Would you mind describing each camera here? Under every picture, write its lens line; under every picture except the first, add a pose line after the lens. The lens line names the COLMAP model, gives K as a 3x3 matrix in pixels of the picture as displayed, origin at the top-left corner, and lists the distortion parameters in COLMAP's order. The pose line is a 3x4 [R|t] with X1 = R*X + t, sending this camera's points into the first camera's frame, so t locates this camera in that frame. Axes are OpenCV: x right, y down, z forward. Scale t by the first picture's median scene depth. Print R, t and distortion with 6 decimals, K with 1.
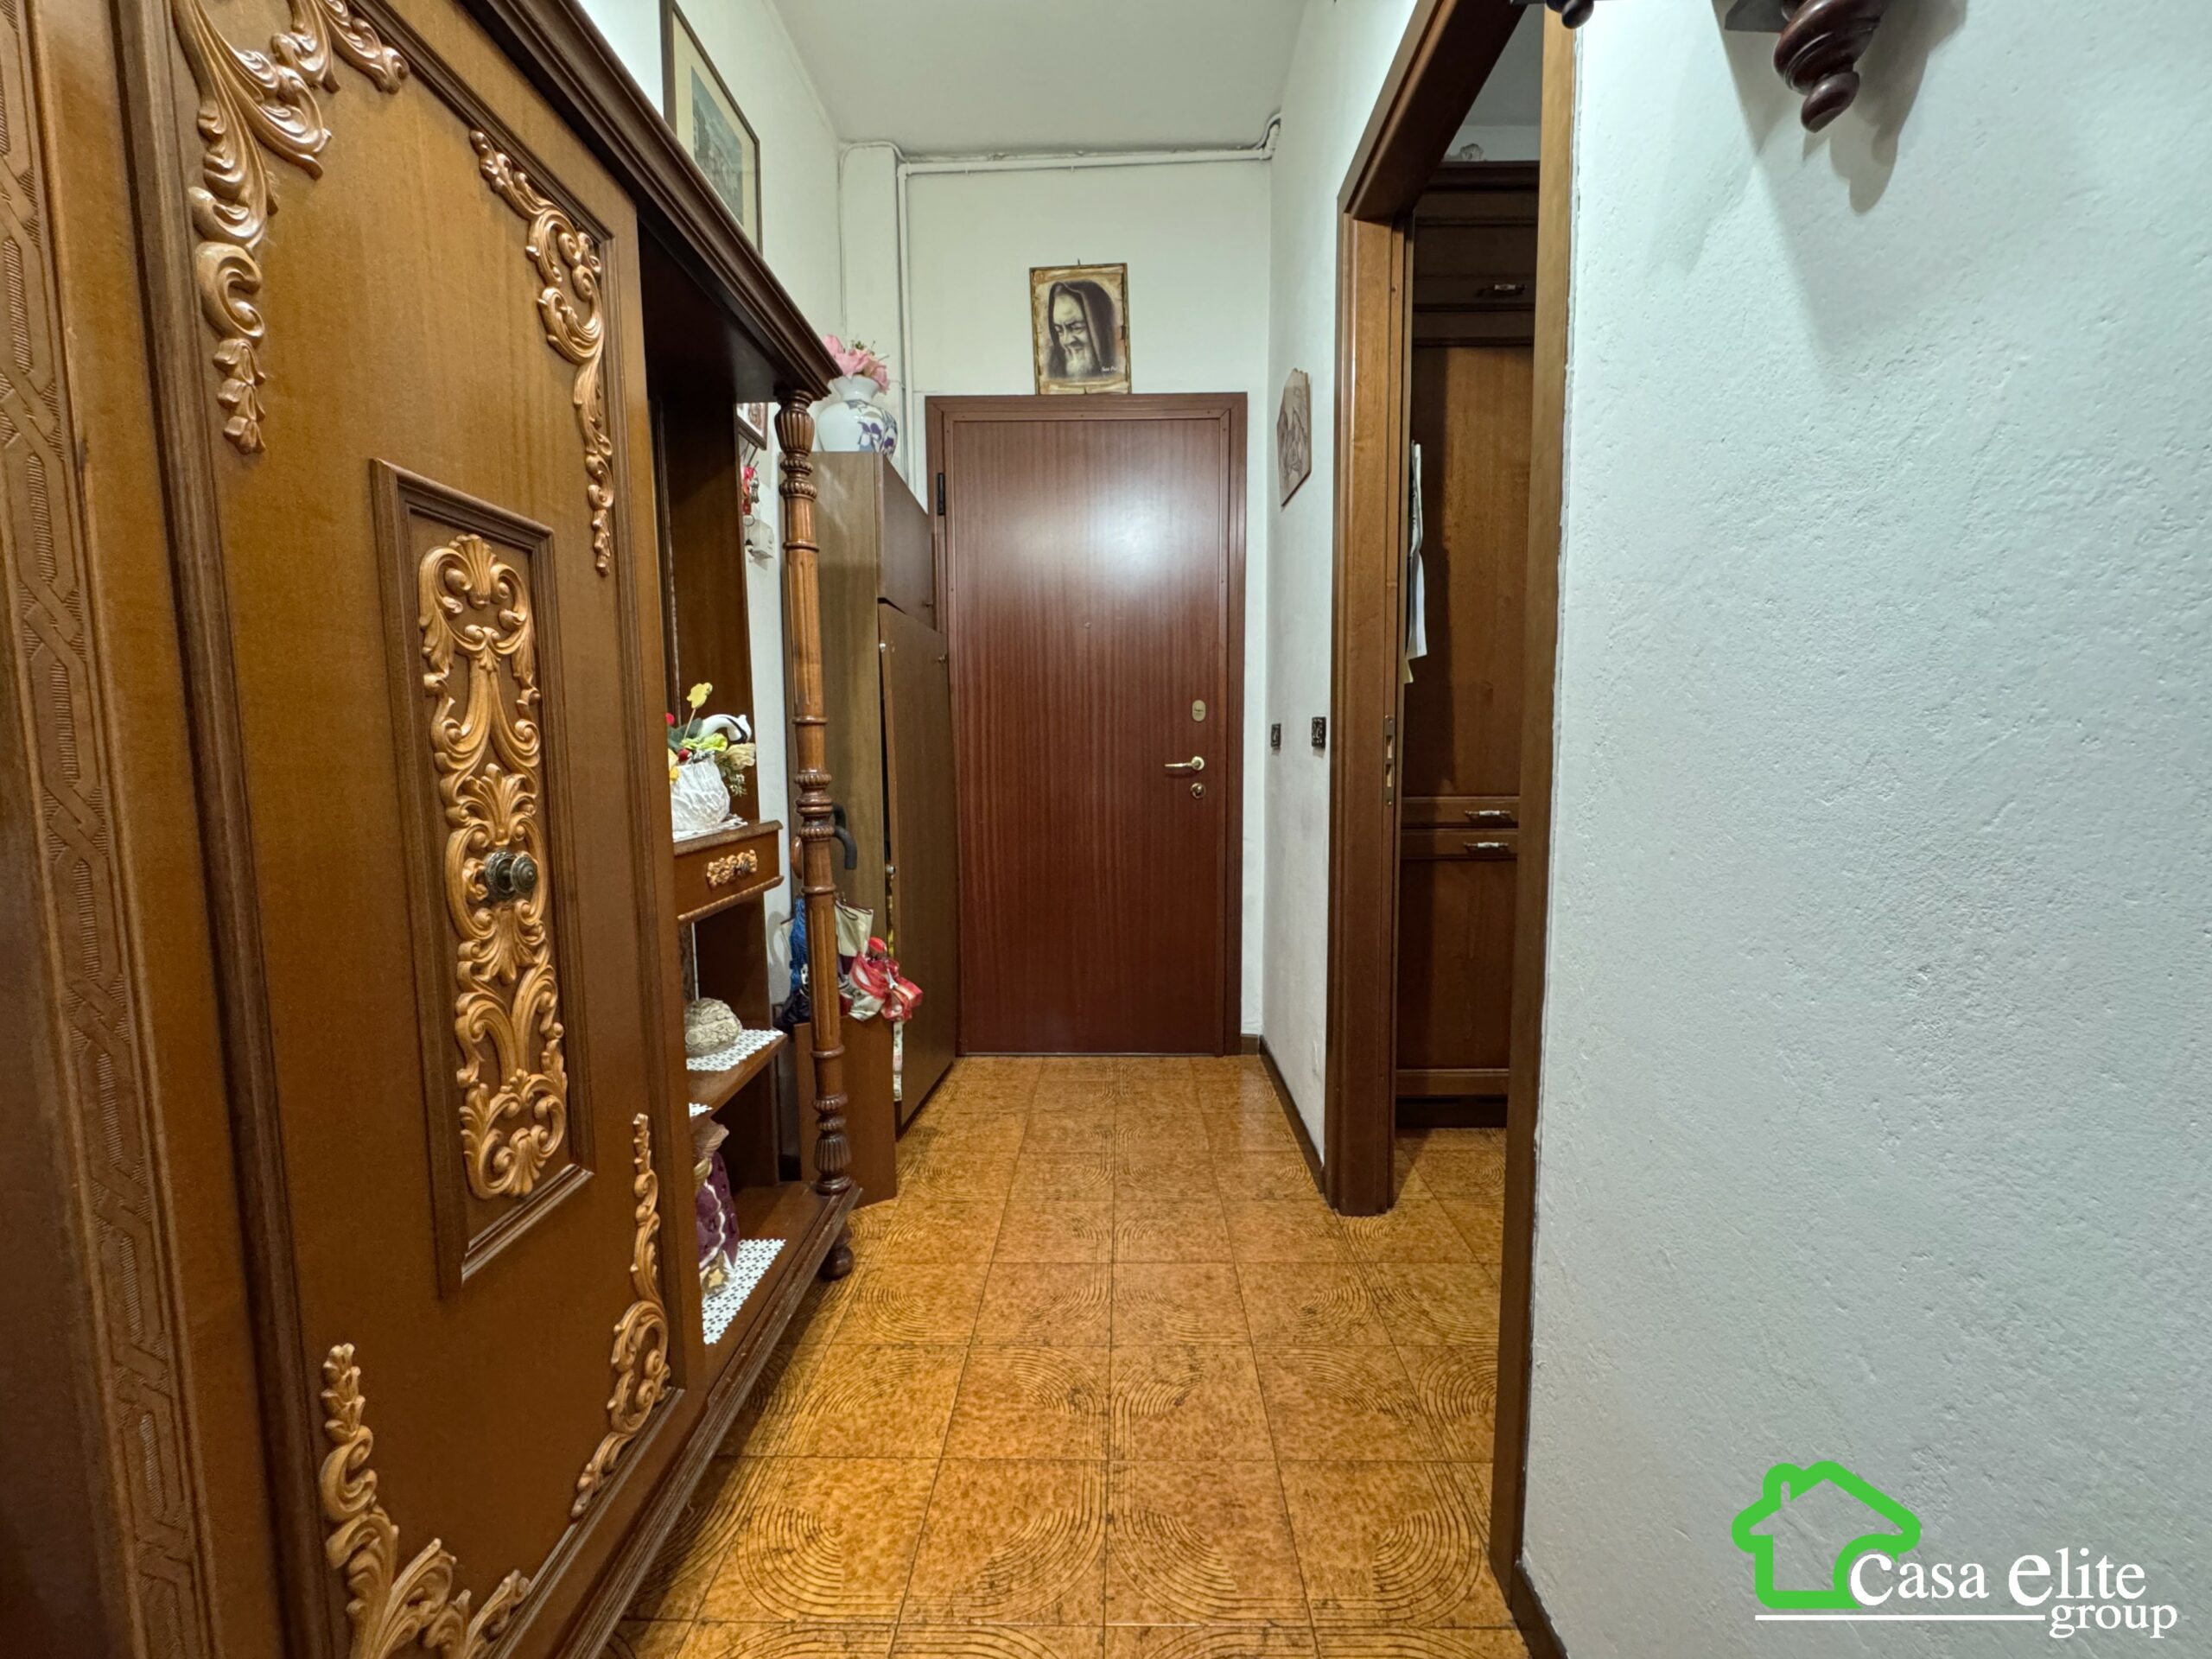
lens RADIAL K [[880.3, 0, 1104.1], [0, 880.3, 824.9], [0, 0, 1]] dist [-0.004324, -0.000020]
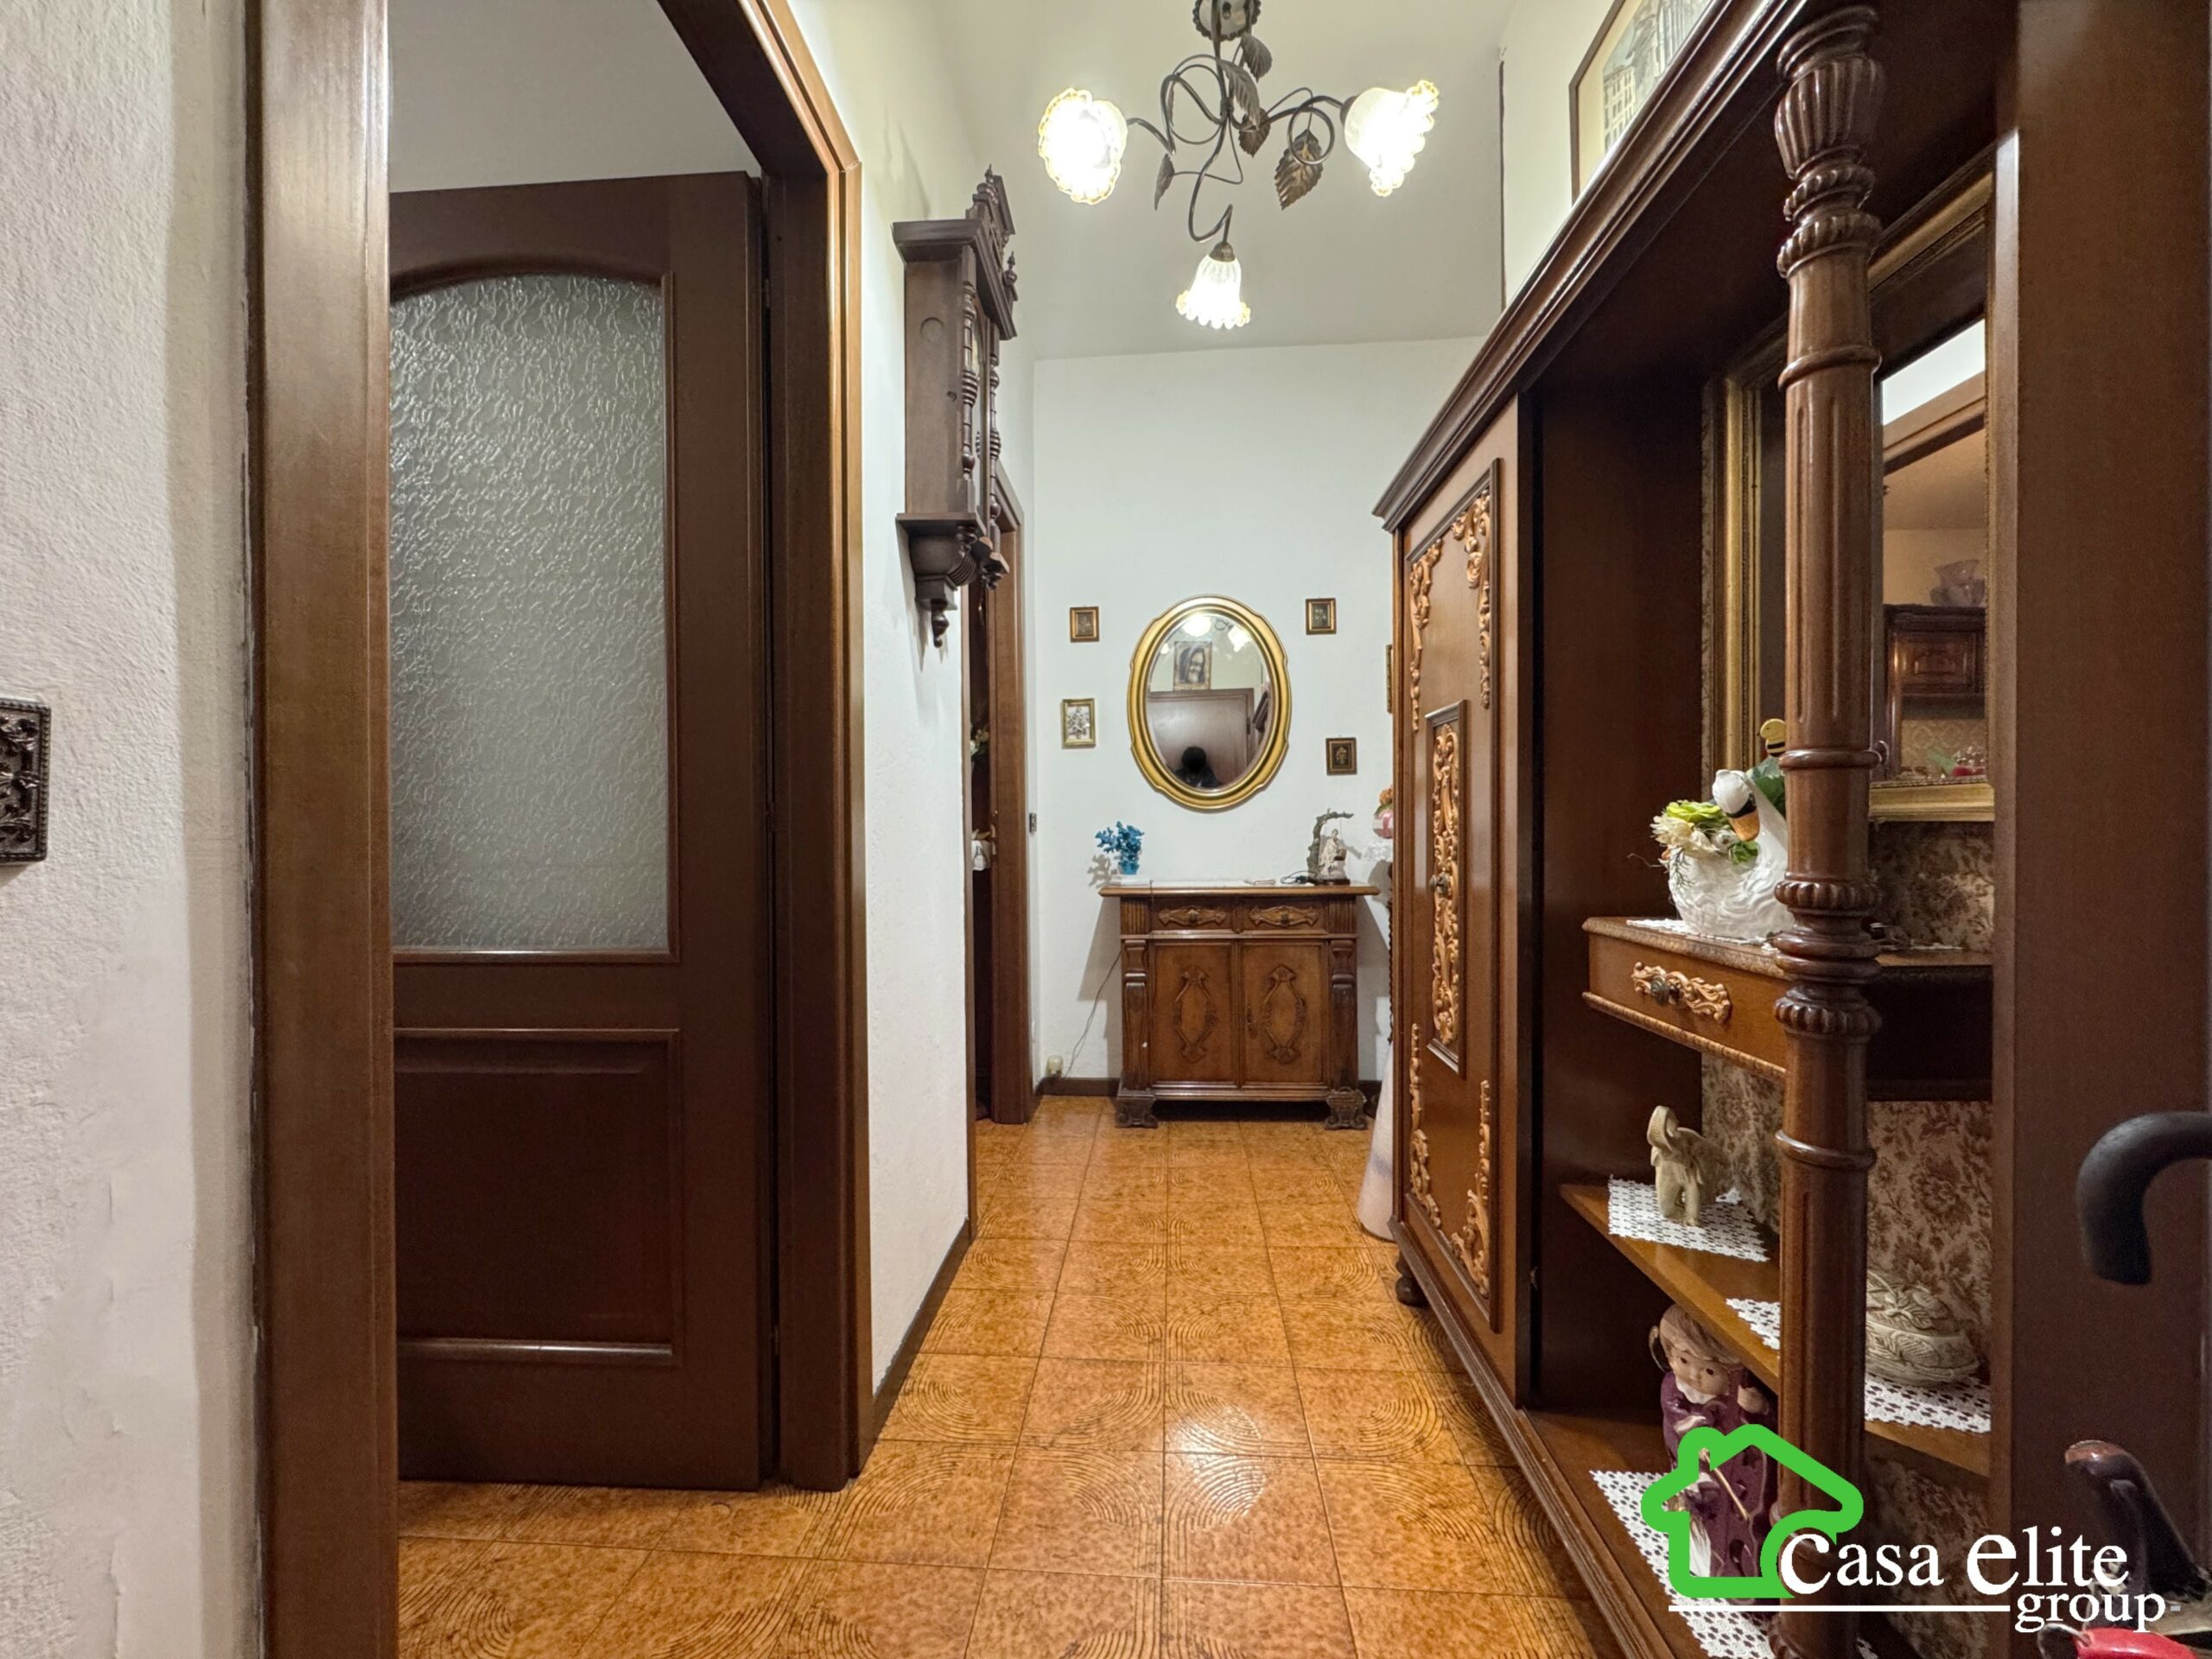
lens RADIAL K [[880.3, 0, 1112.1], [0, 880.3, 842.5], [0, 0, 1]] dist [-0.004324, -0.000020]
pose [[-0.998541, 0.012600, 0.052507, -0.001153], [0.017584, 0.995268, 0.095562, -0.150473], [-0.051054, 0.096346, -0.994038, 1.777412]]
